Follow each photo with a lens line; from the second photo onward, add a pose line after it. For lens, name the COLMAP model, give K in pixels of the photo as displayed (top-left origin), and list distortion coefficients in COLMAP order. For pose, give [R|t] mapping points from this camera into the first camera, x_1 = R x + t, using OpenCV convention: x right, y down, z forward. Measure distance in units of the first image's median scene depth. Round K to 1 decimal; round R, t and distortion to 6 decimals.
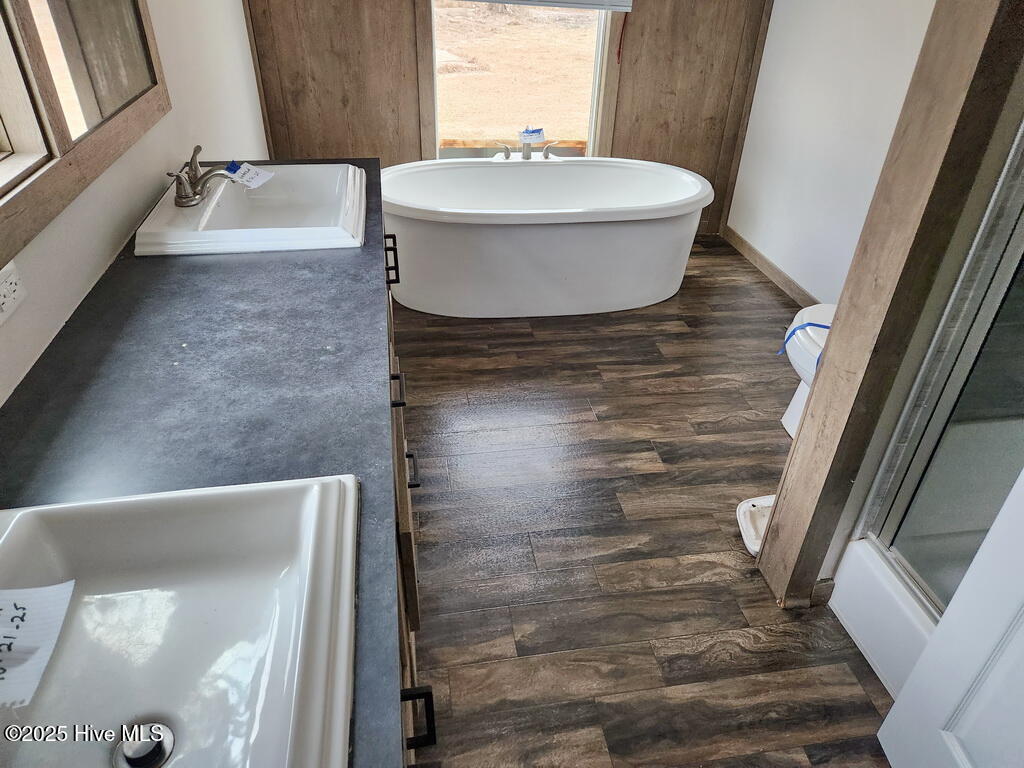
lens RADIAL K [[690.6, 0, 512.0], [0, 690.6, 384.0], [0, 0, 1]] dist [0.000362, -0.001207]
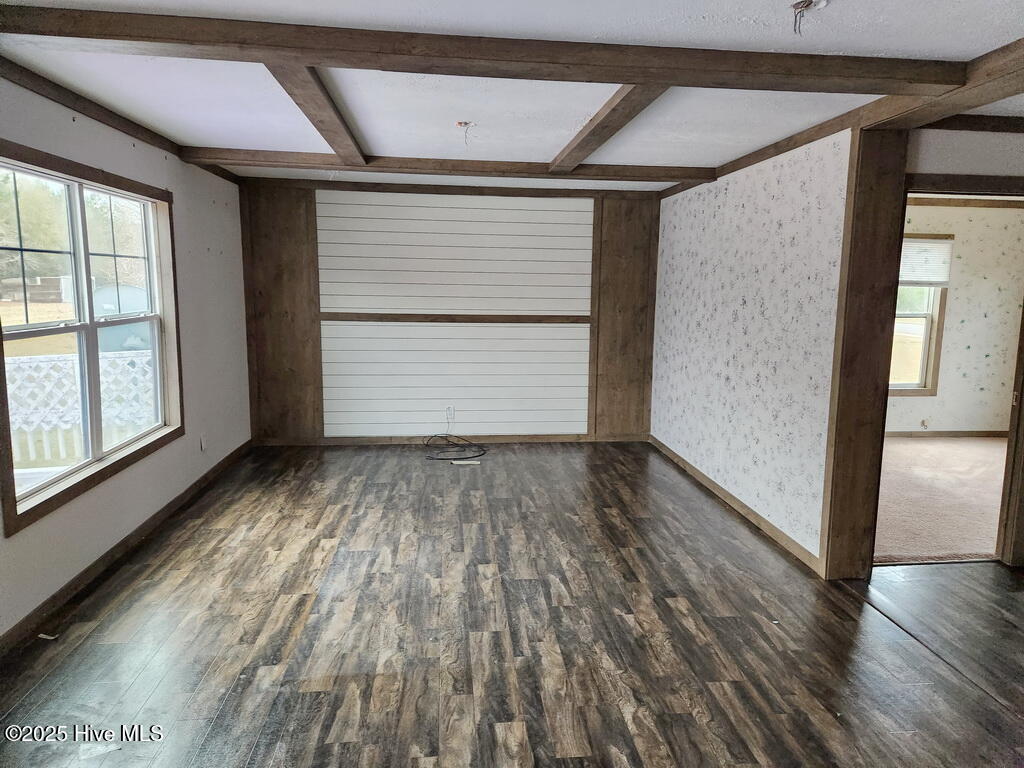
lens RADIAL K [[690.6, 0, 512.0], [0, 690.6, 384.0], [0, 0, 1]] dist [0.000362, -0.001207]
pose [[0.051610, -0.163414, 0.985207, -0.727030], [0.538305, 0.835490, 0.110382, -0.427519], [-0.841168, 0.524645, 0.131086, 0.593323]]
